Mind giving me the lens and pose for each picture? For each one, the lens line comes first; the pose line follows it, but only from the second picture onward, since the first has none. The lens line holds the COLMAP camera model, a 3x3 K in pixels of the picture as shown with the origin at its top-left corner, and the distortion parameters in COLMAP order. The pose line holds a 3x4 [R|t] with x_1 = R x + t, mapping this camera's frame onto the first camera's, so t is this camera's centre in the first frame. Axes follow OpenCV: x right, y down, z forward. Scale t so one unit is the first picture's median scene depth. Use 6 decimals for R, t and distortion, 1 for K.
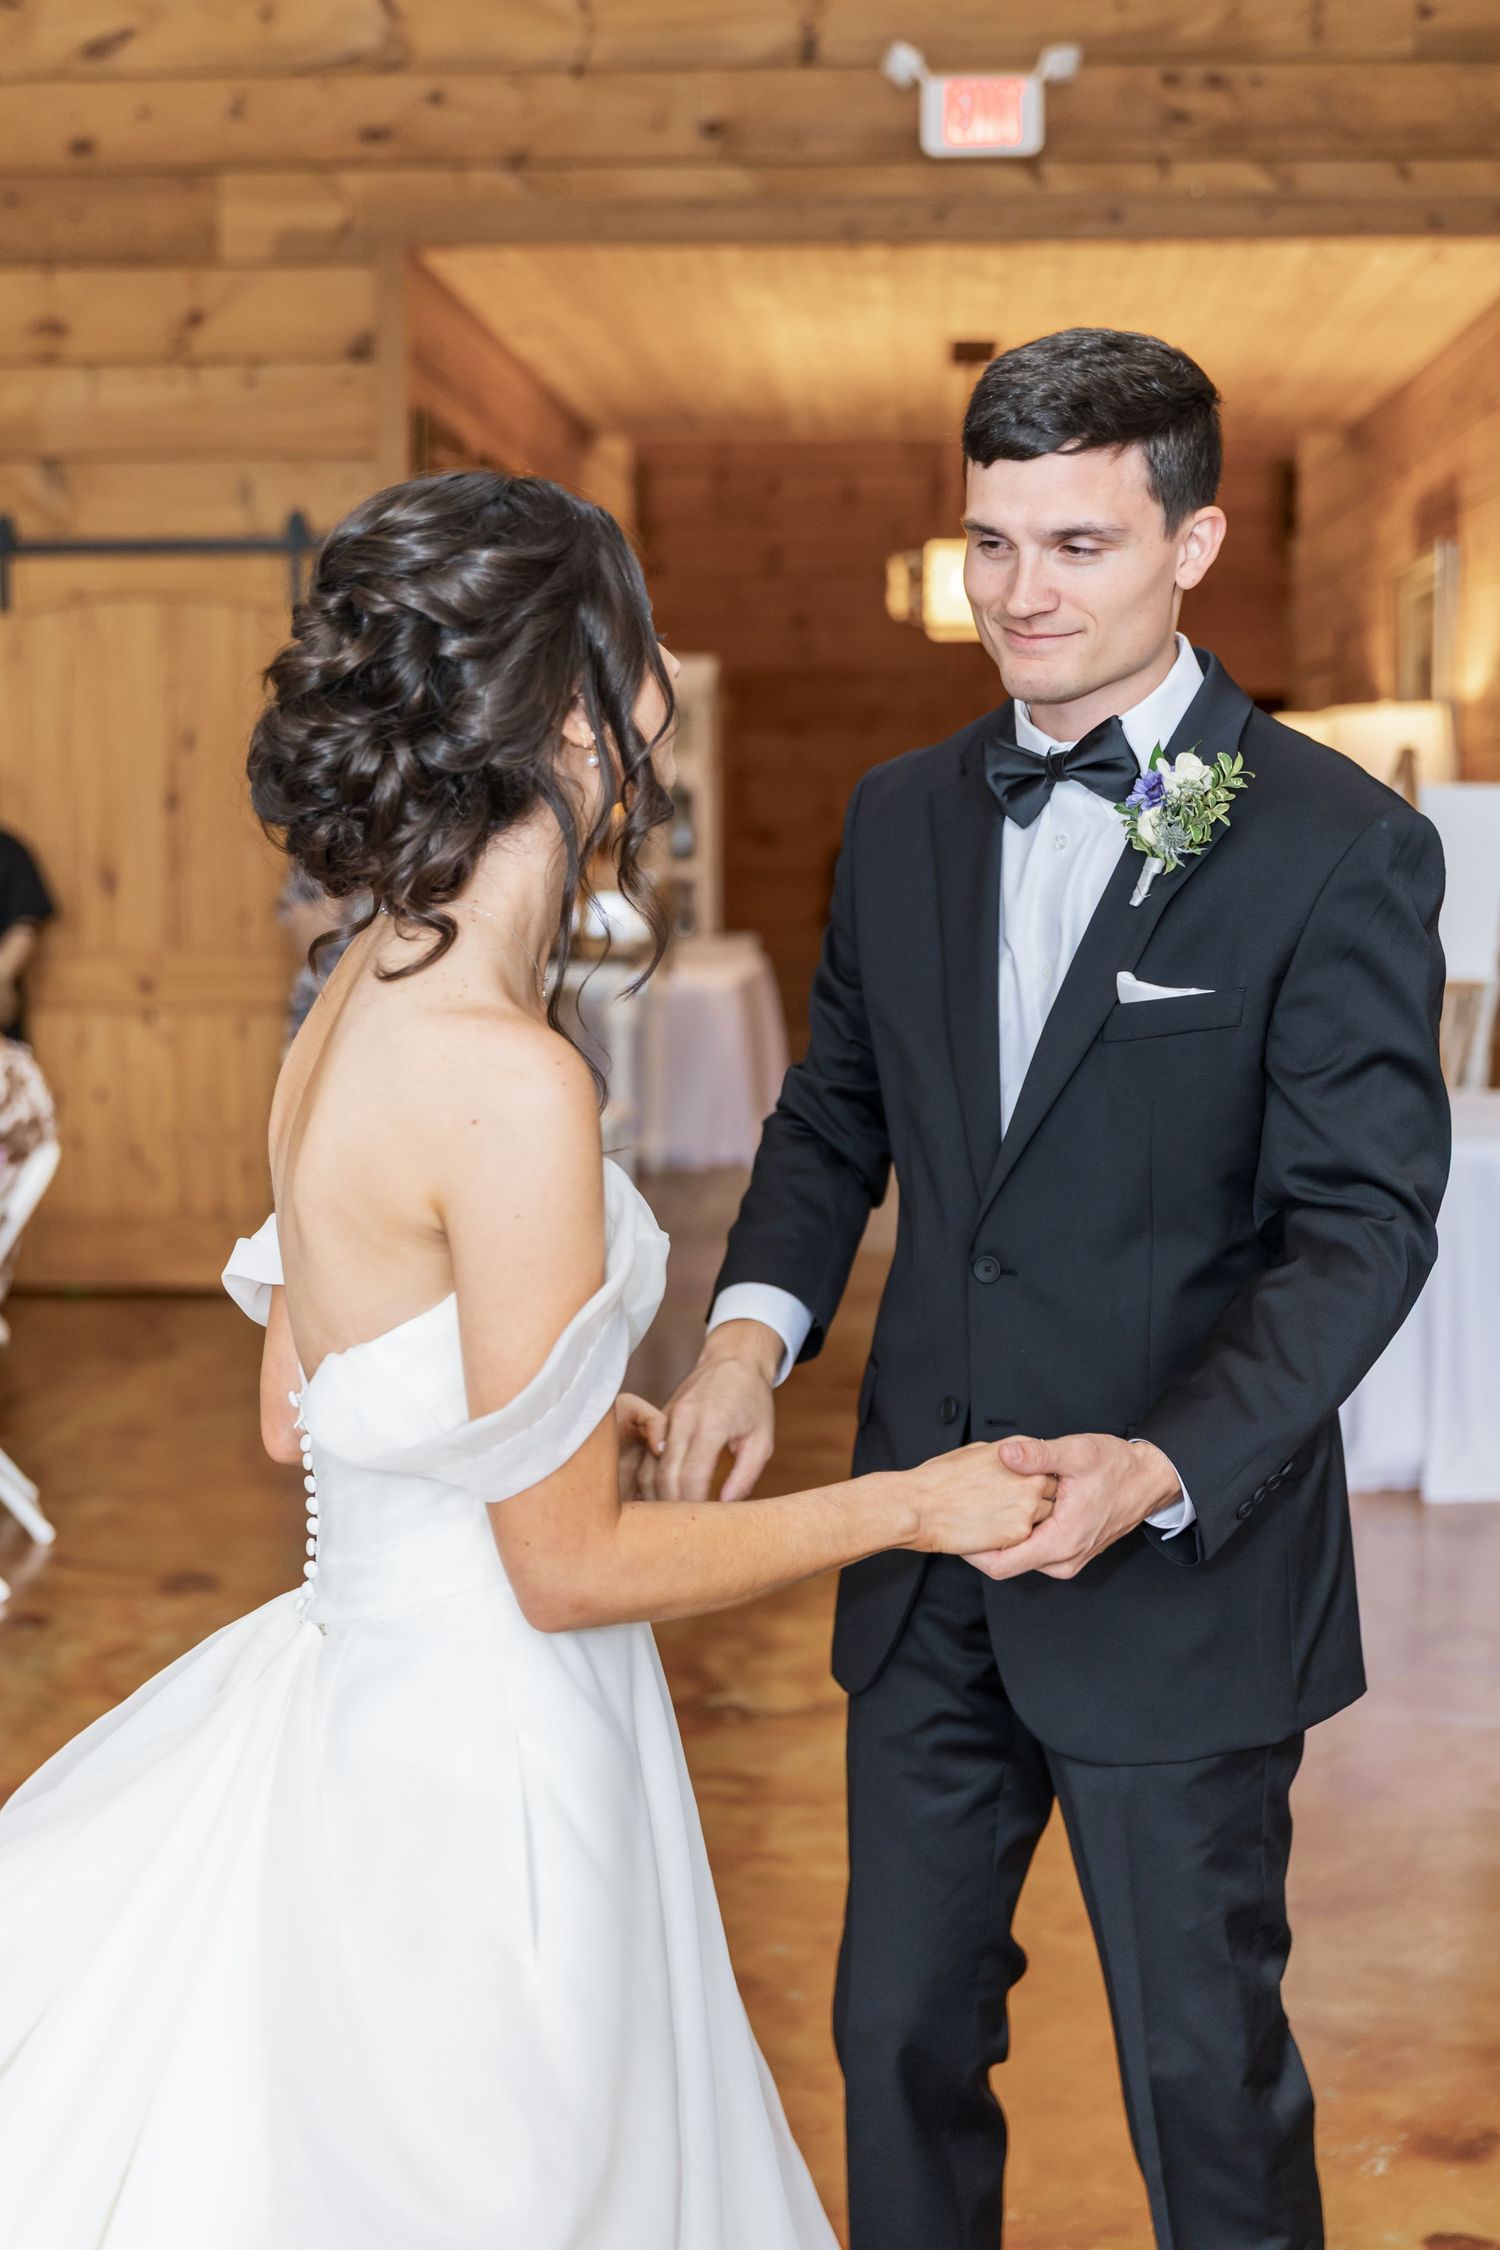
lens RADIAL K [[3126.0, 0, 750.0], [0, 3126.0, 1125.0], [0, 0, 1]] dist [-0.001558, -0.281396]
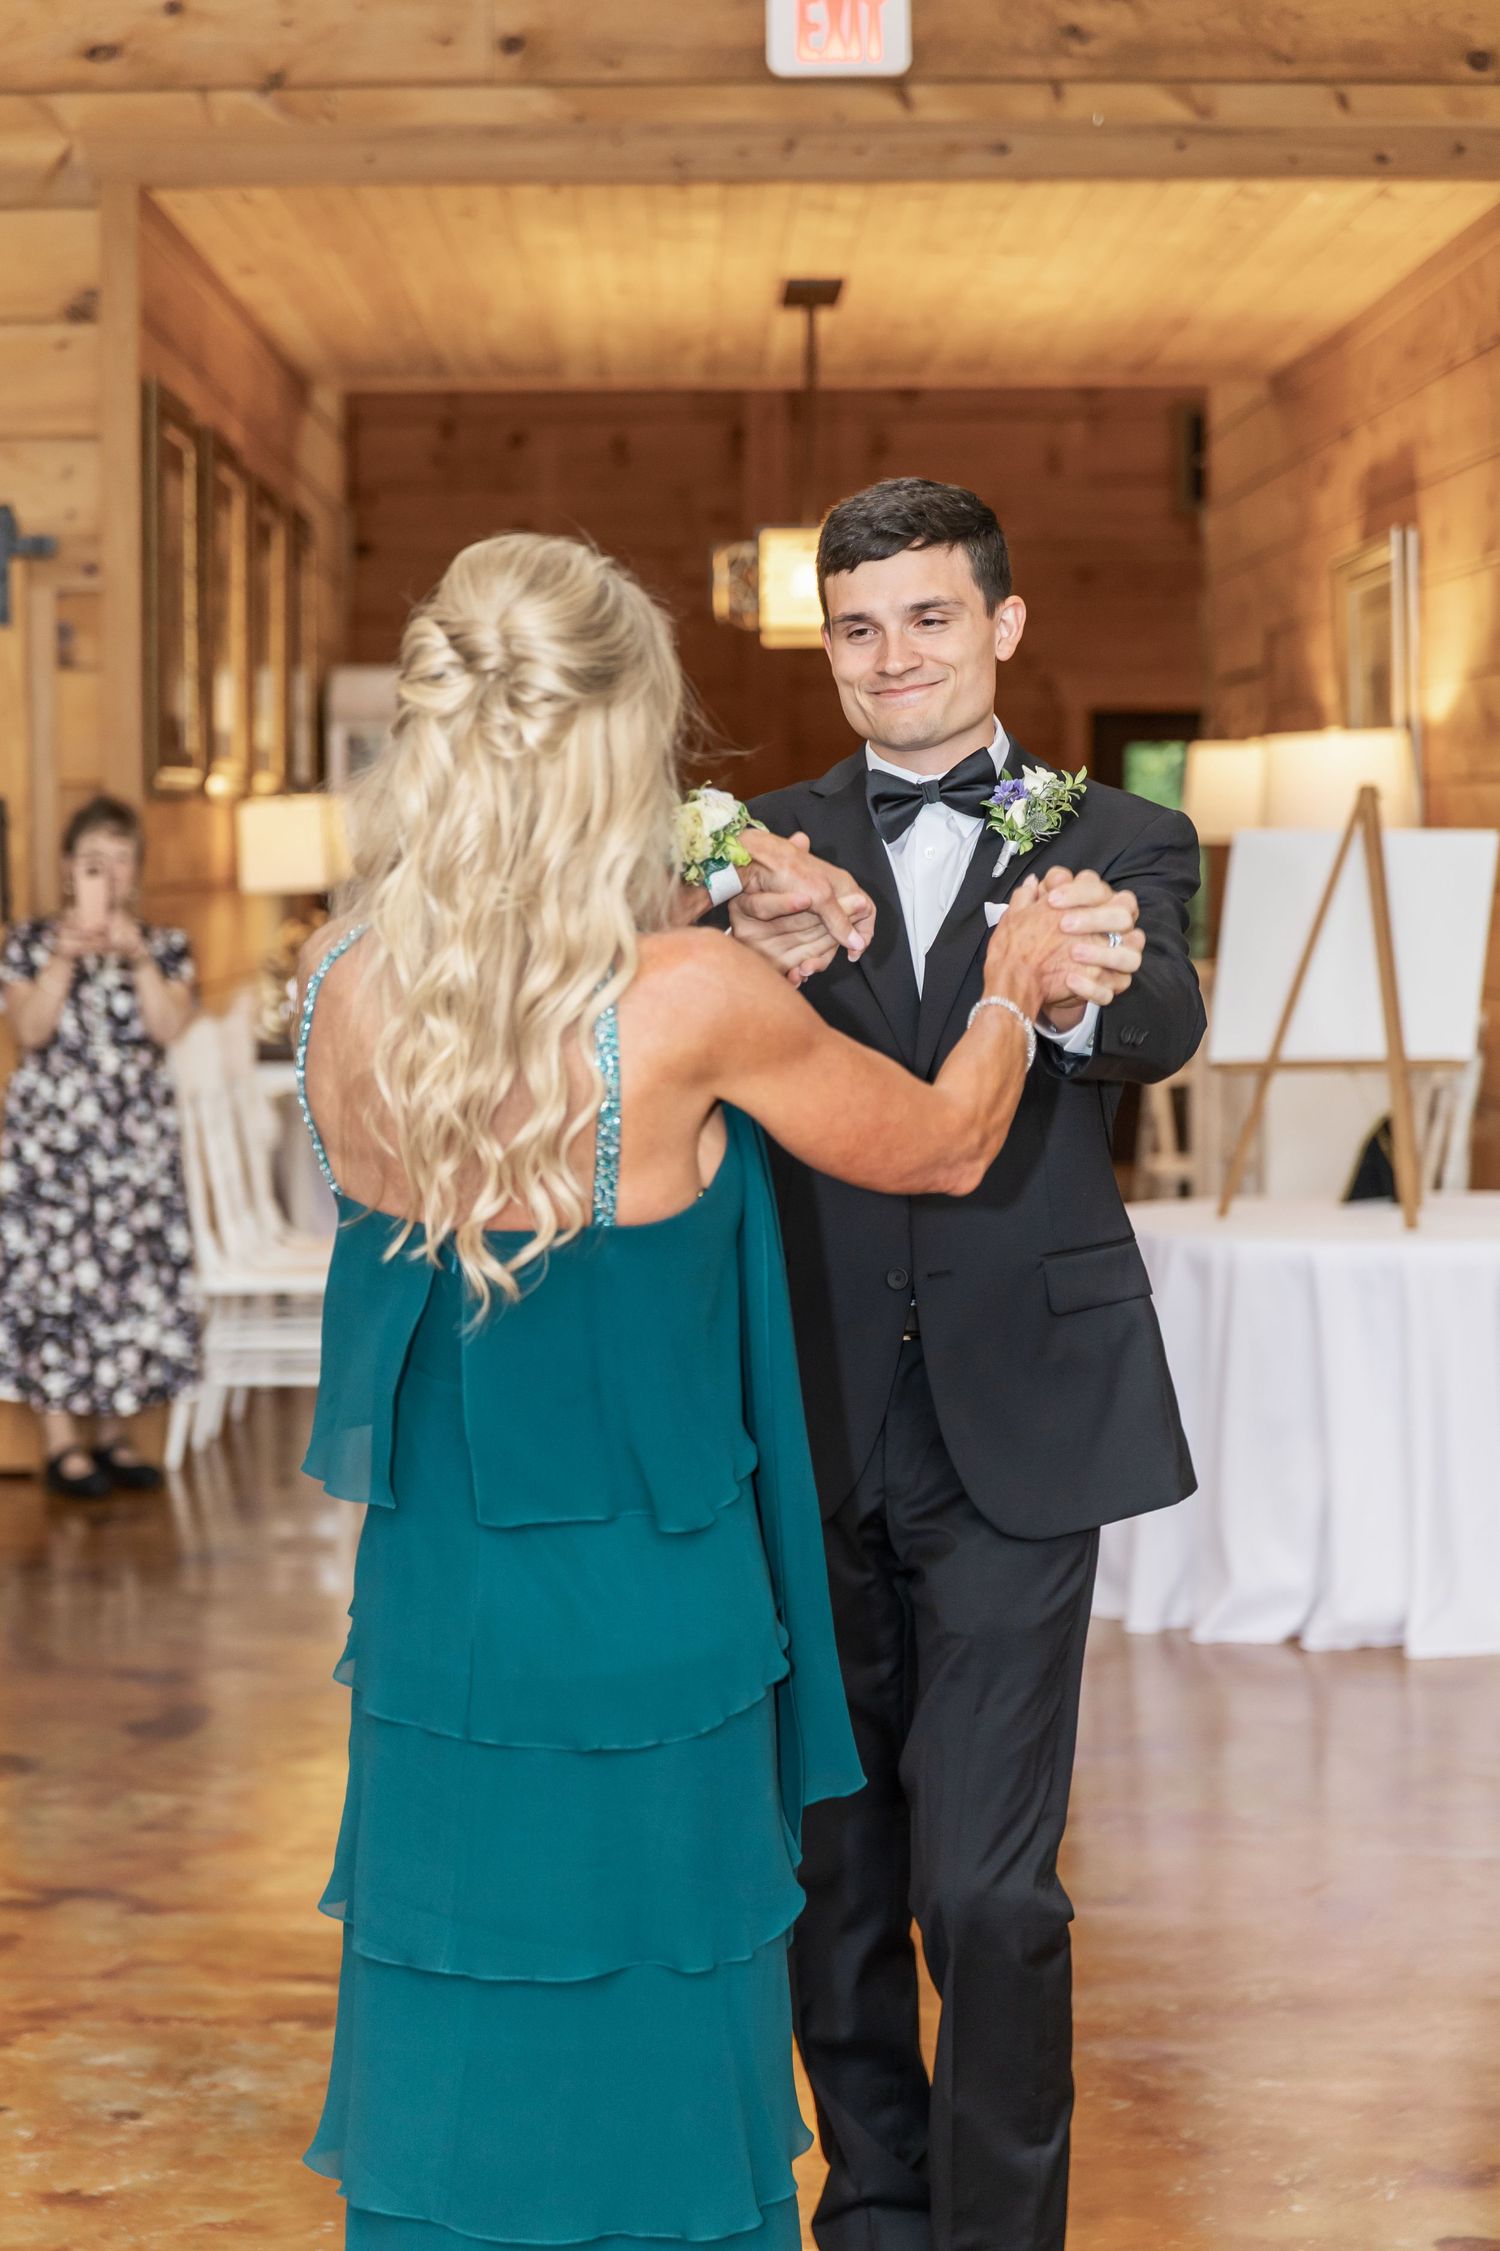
lens RADIAL K [[4488.4, 0, 753.8], [0, 4488.4, 1177.0], [0, 0, 1]] dist [-0.171291, -0.259522]
pose [[0.997148, -0.014250, 0.074109, -0.038510], [0.016473, 0.999430, -0.029467, 0.014808], [-0.073647, 0.030604, 0.996815, -0.159431]]
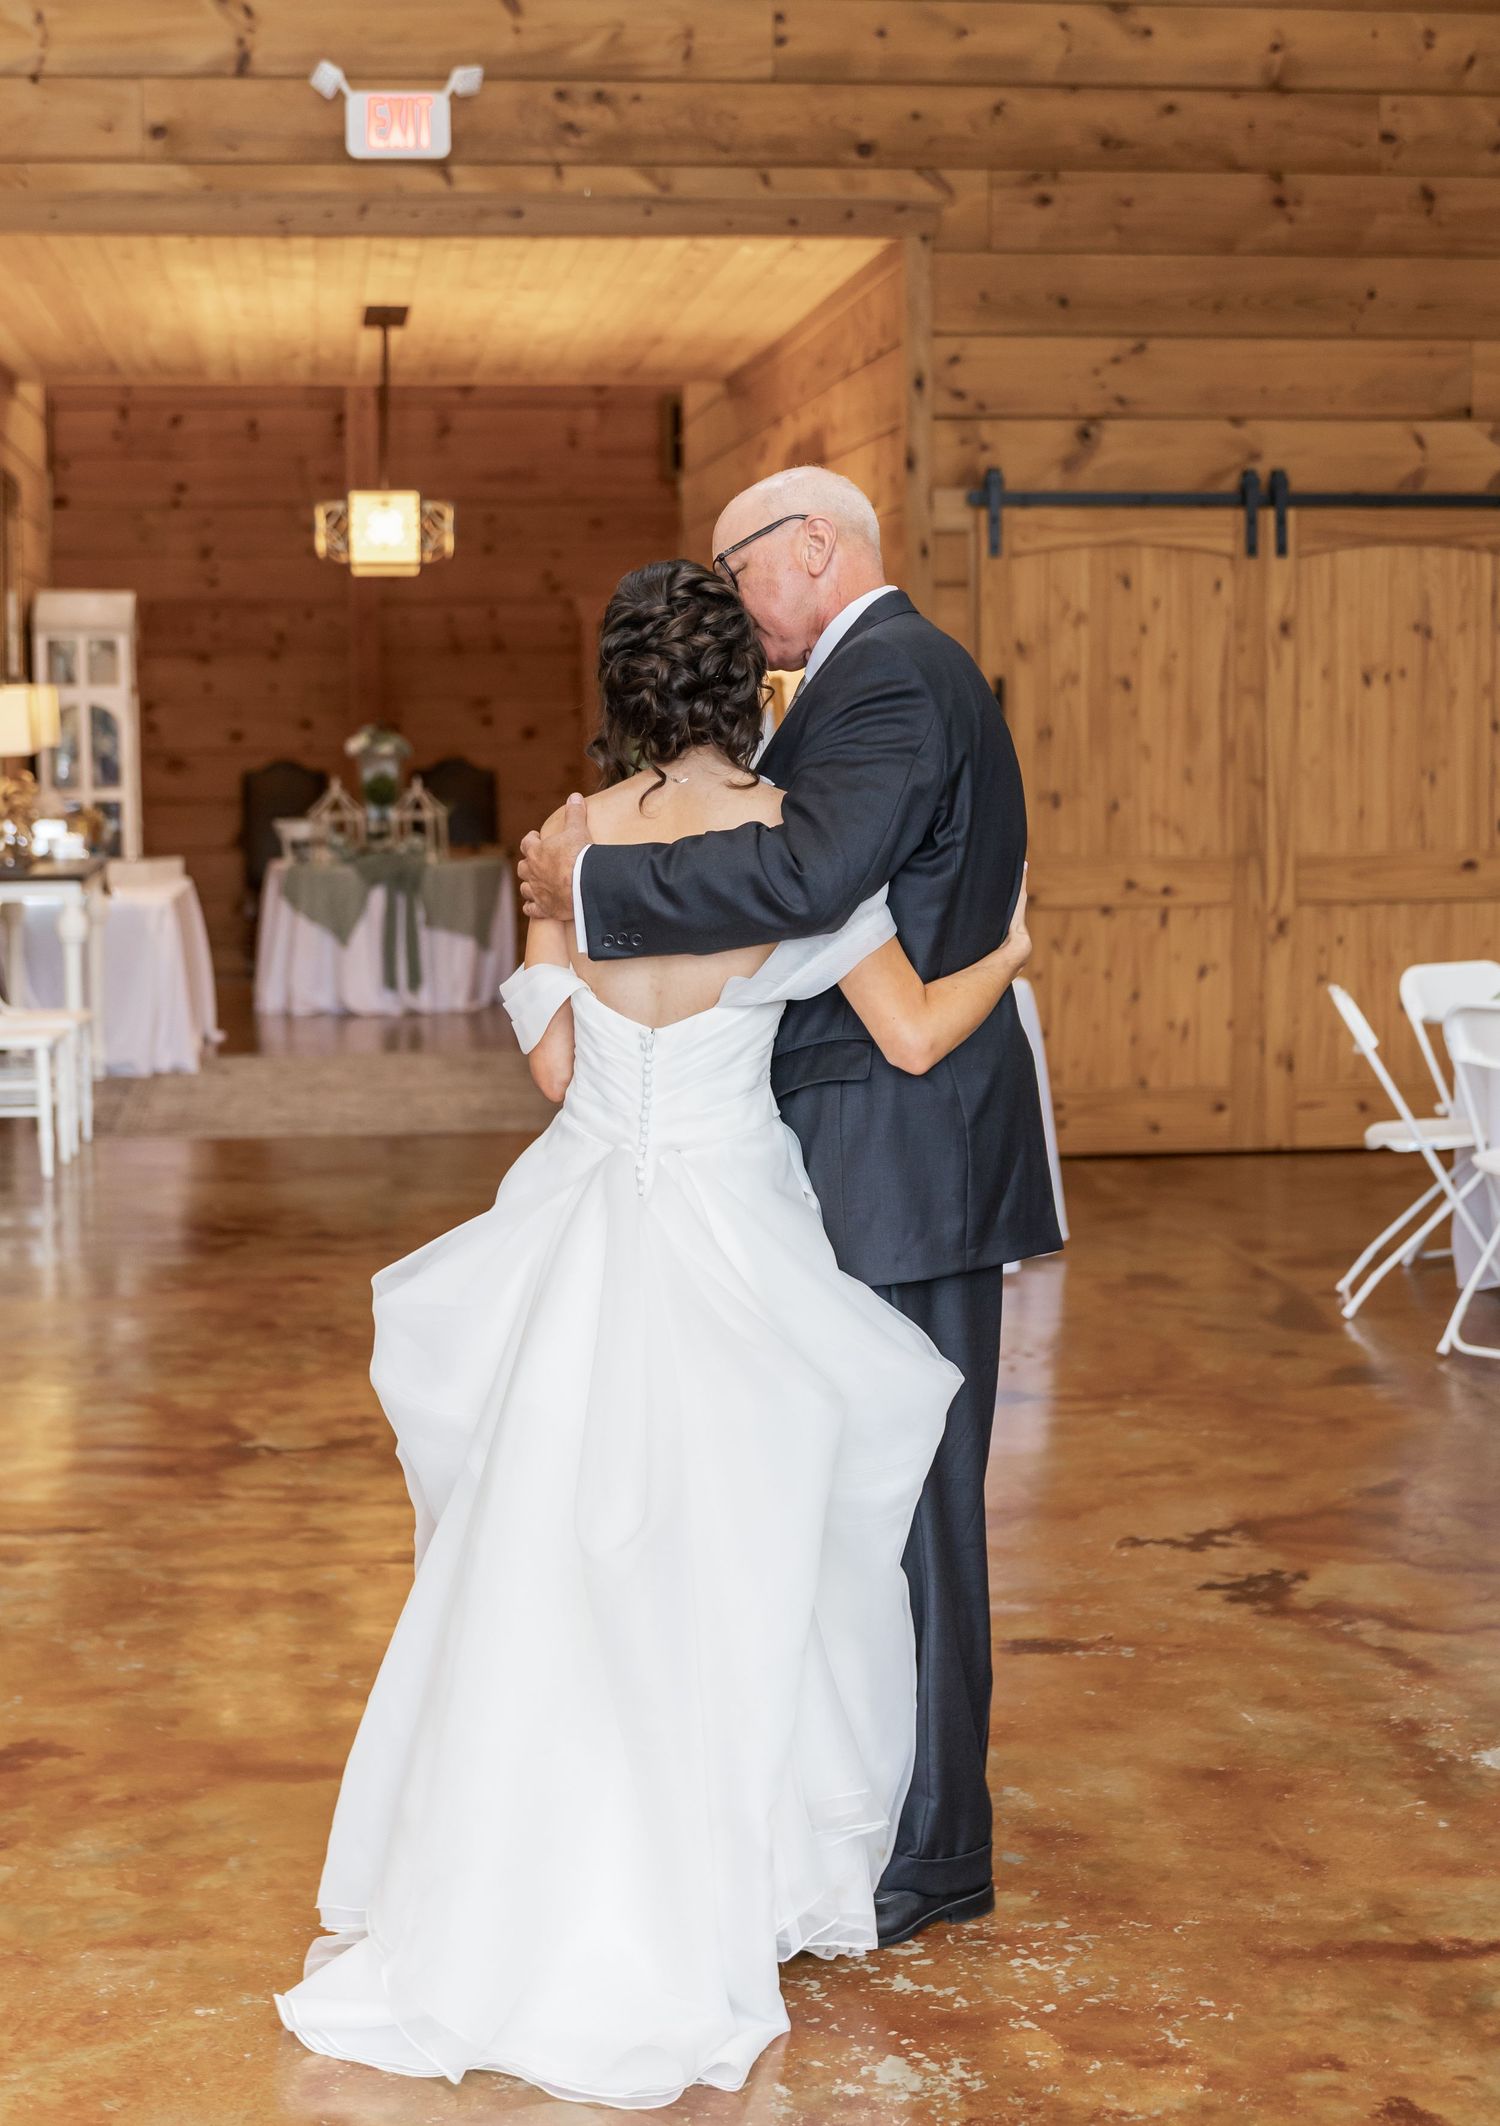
lens RADIAL K [[3323.8, 0, 739.5], [0, 3323.8, 986.6], [0, 0, 1]] dist [-0.044406, -0.188540]
pose [[0.982690, -0.024922, 0.183575, -0.031691], [0.029315, 0.999344, -0.021256, 0.018903], [-0.182925, 0.026269, 0.982776, -0.194559]]
